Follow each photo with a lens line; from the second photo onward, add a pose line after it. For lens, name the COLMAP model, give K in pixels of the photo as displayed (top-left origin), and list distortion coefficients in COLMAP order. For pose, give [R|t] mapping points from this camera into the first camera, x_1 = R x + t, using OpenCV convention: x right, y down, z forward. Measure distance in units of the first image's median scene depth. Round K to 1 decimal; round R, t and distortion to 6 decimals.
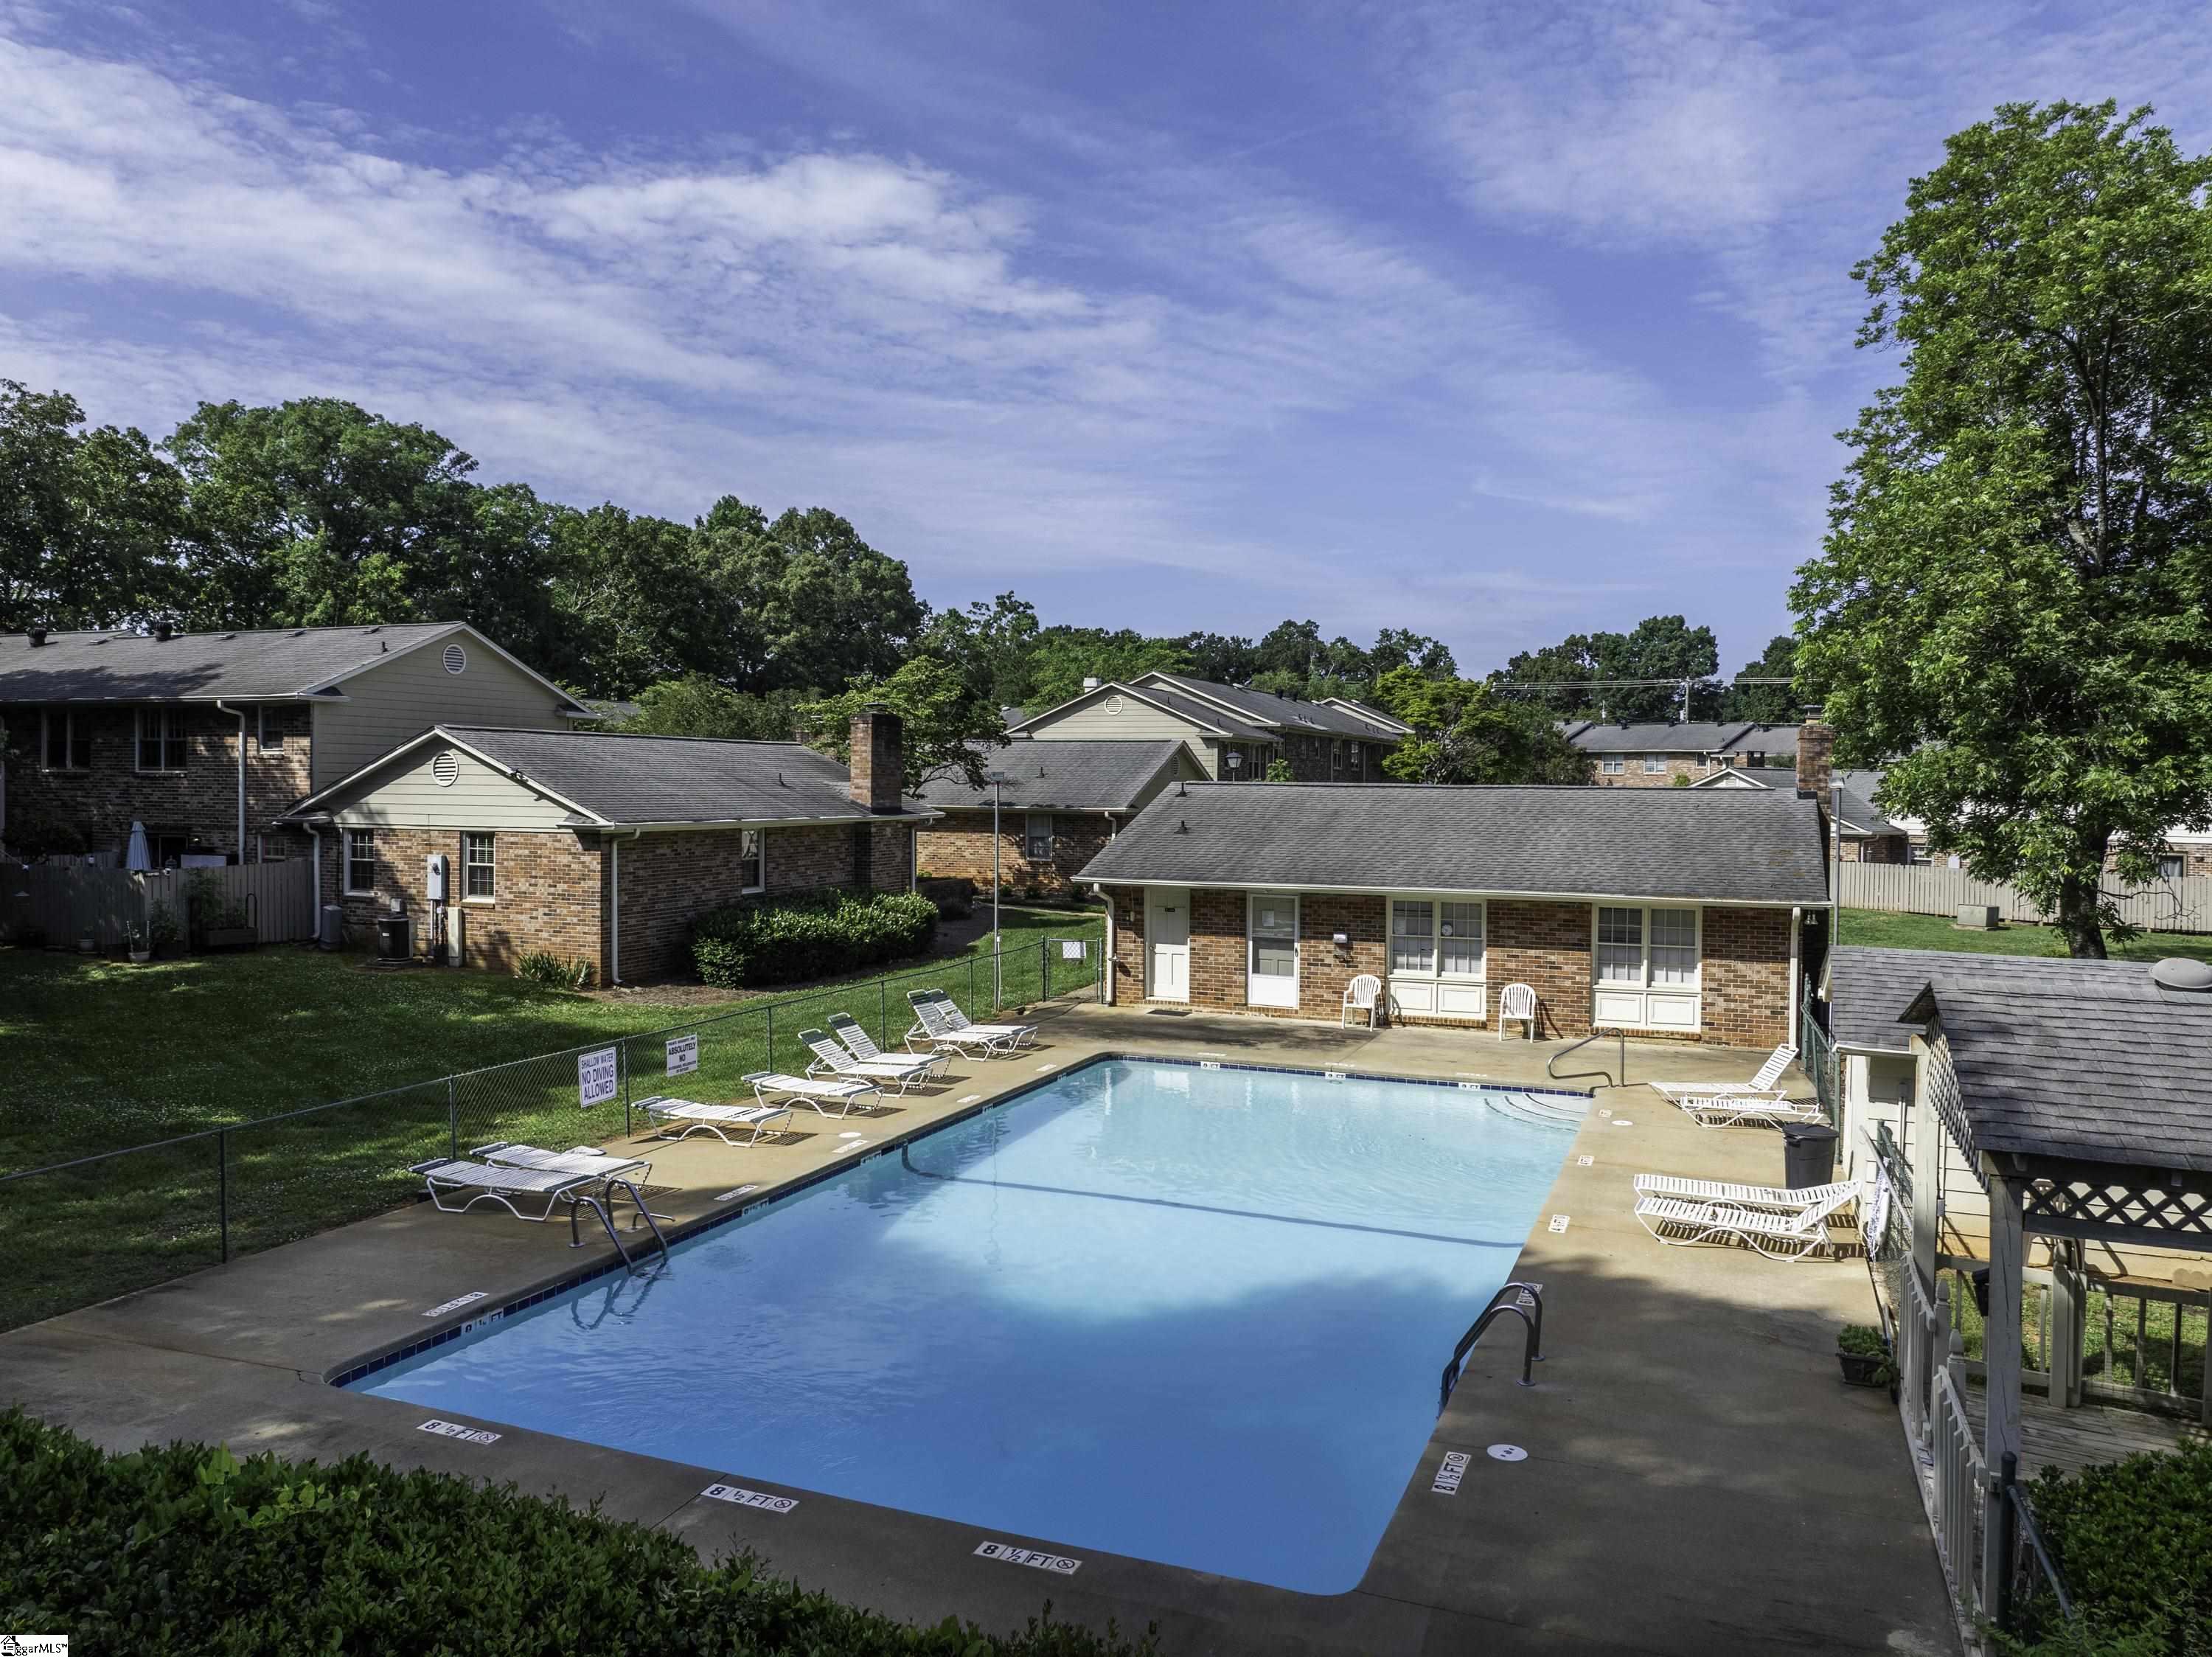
lens RADIAL K [[1563.9, 0, 1106.0], [0, 1563.9, 828.5], [0, 0, 1]] dist [-0.045778, -0.001318]
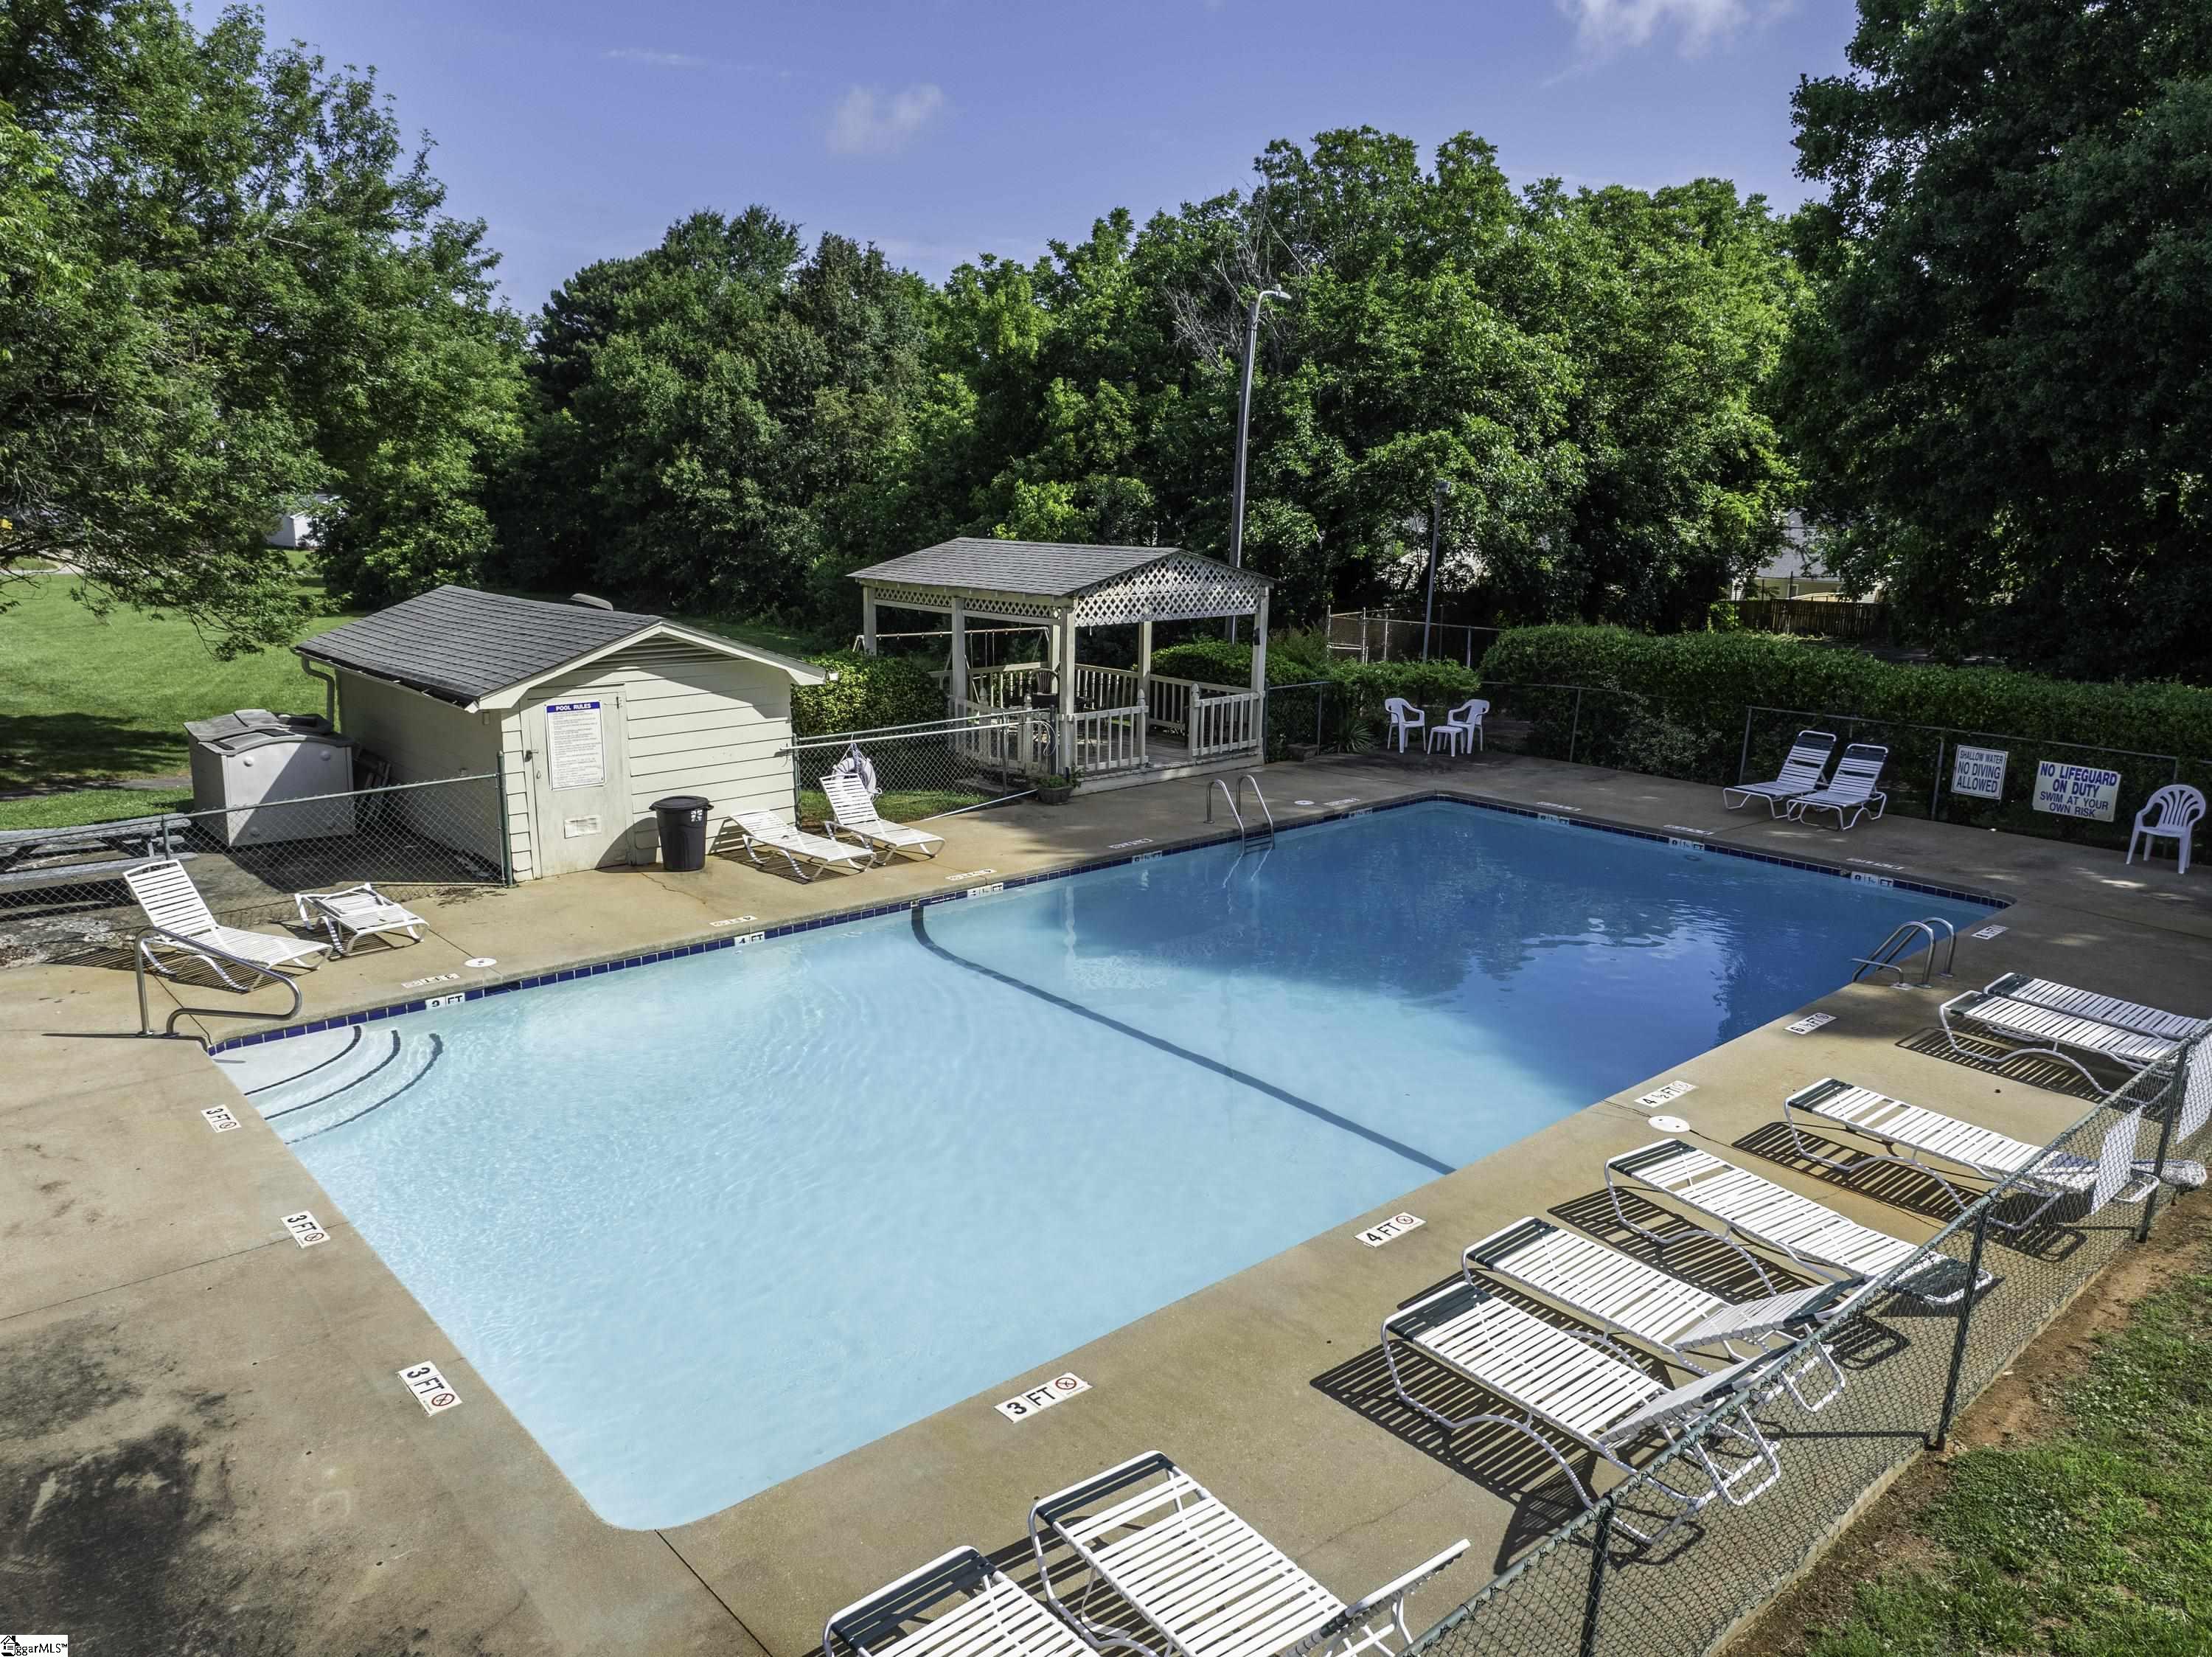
lens RADIAL K [[1563.9, 0, 1106.0], [0, 1563.9, 828.5], [0, 0, 1]] dist [-0.045778, -0.001318]
pose [[-0.889303, -0.123337, 0.440372, -0.312100], [-0.006390, 0.966202, 0.257705, -0.065341], [-0.457274, 0.226364, -0.860035, 2.215065]]
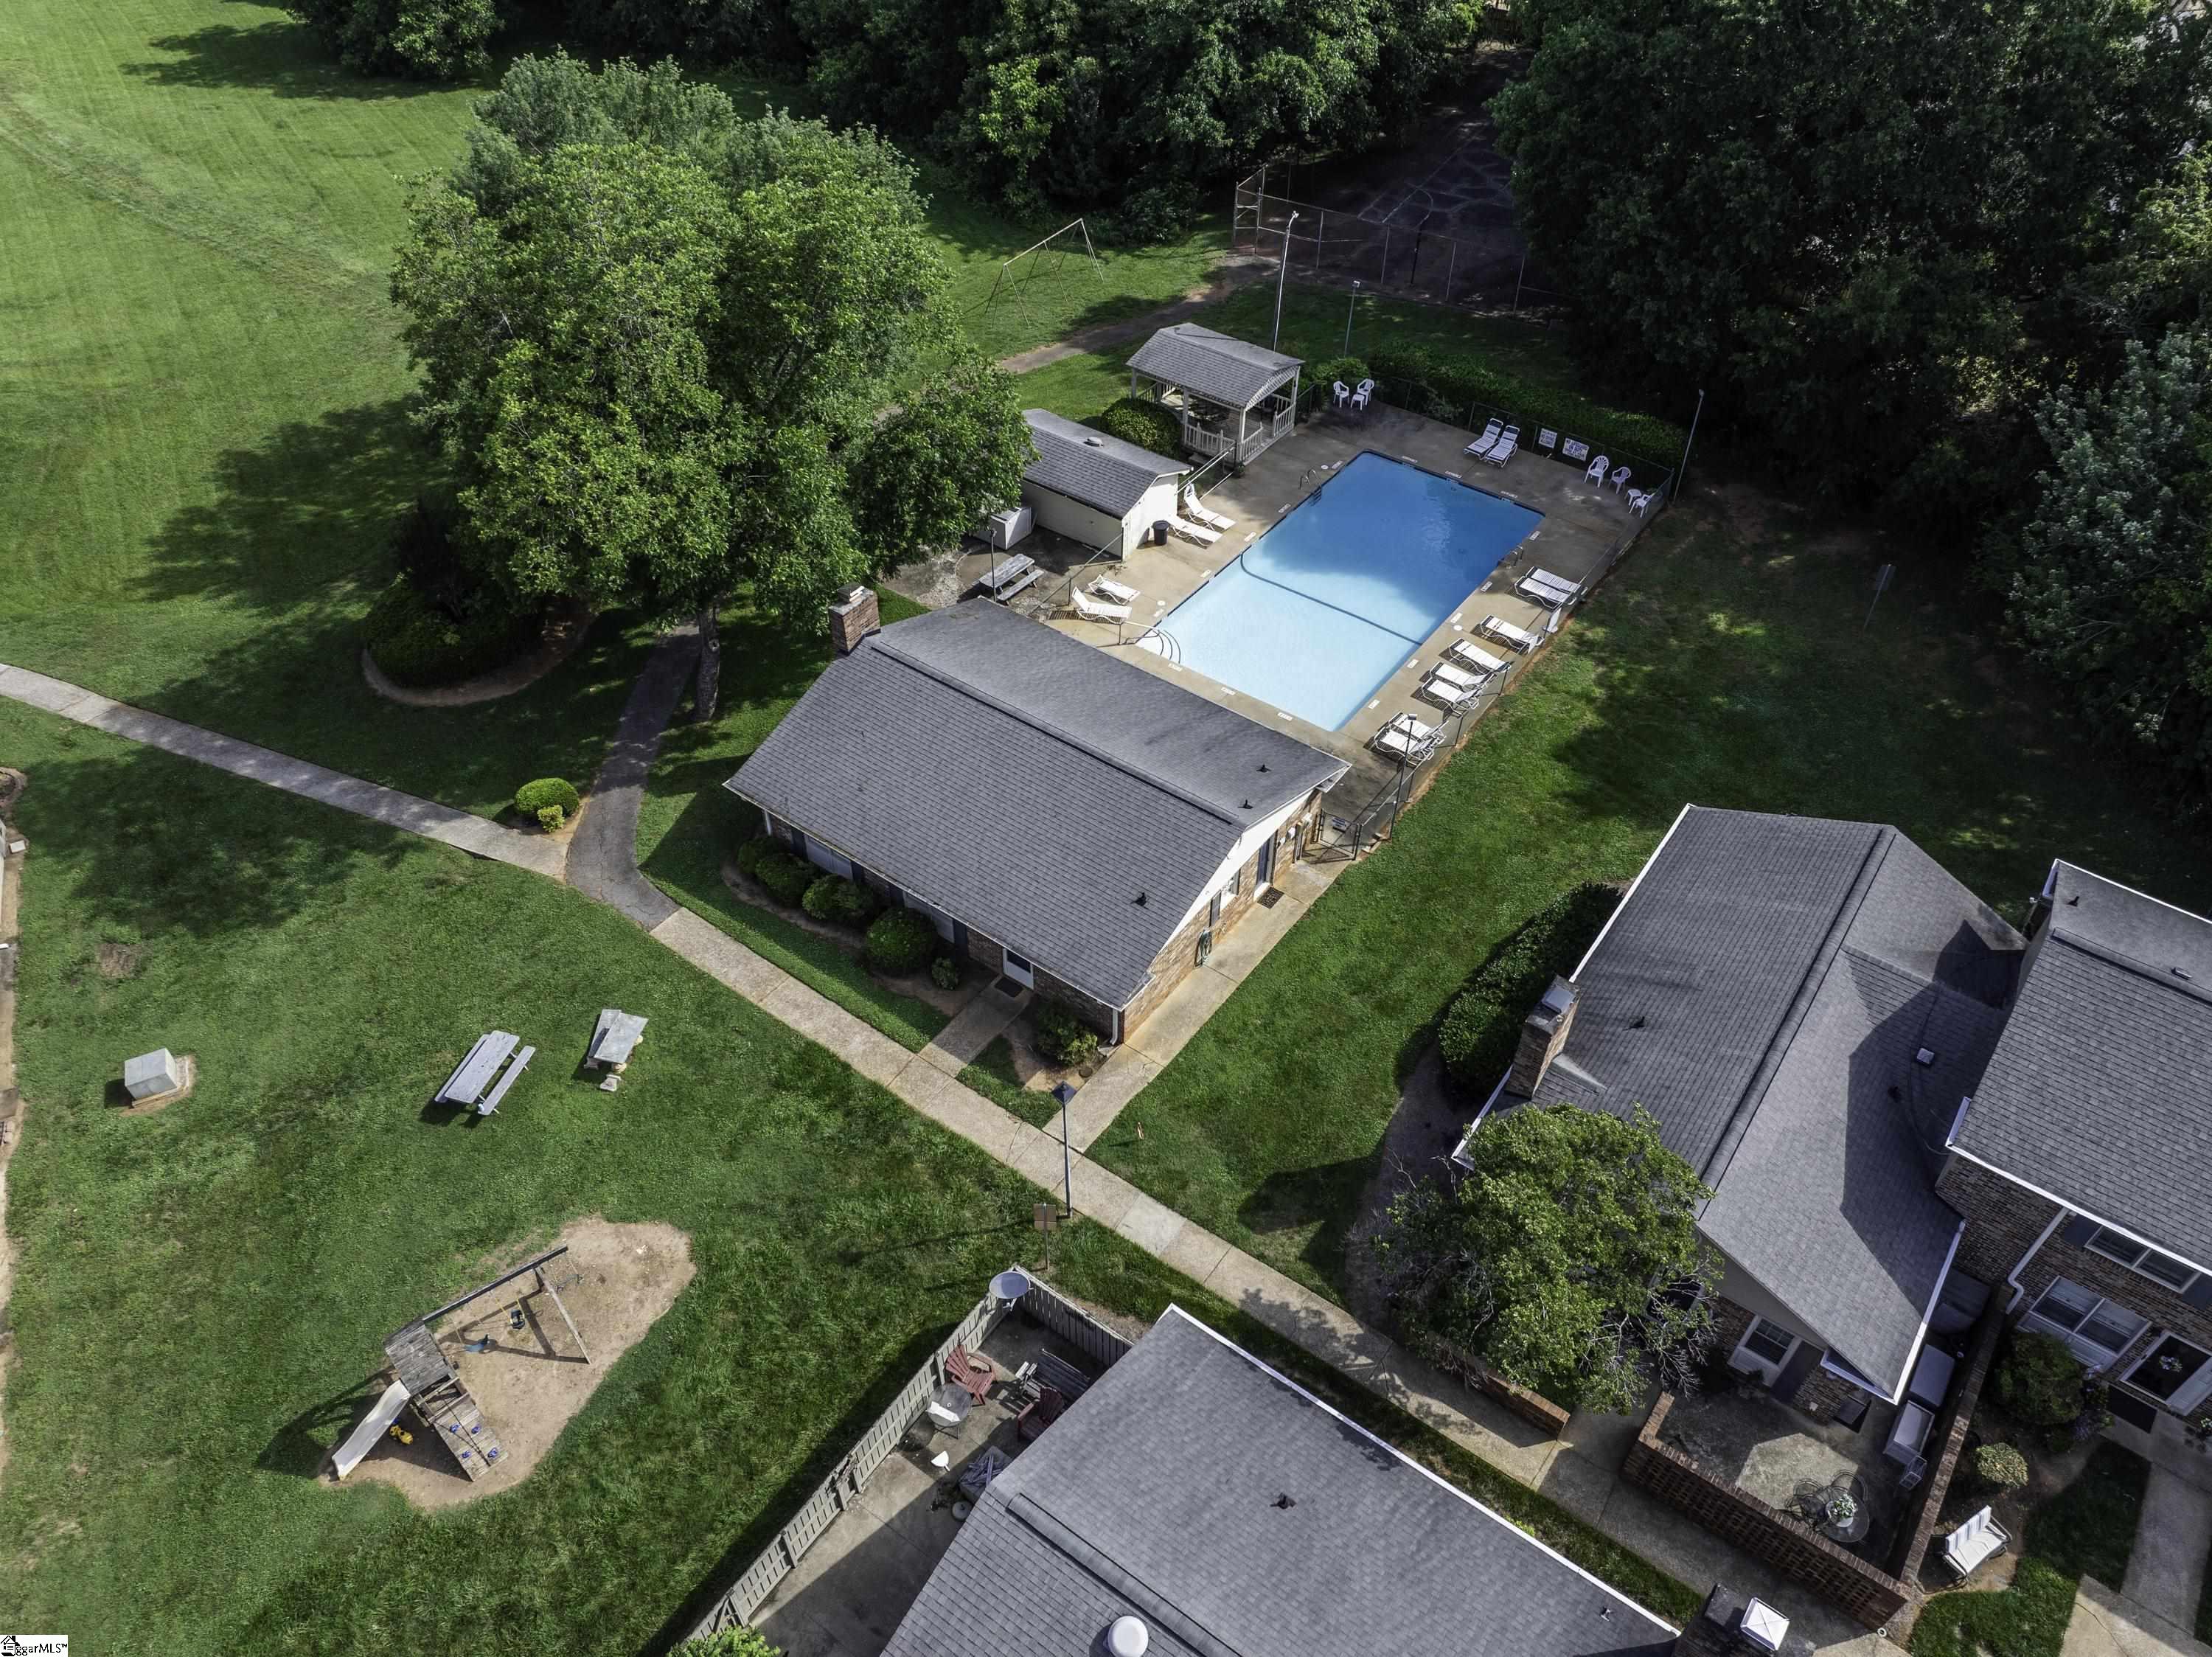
lens RADIAL K [[1563.9, 0, 1106.0], [0, 1563.9, 828.5], [0, 0, 1]] dist [-0.045778, -0.001318]
pose [[-0.966827, -0.193977, 0.166188, -0.127286], [-0.014686, 0.691752, 0.721985, -2.237926], [-0.255009, 0.695594, -0.671654, 4.707263]]
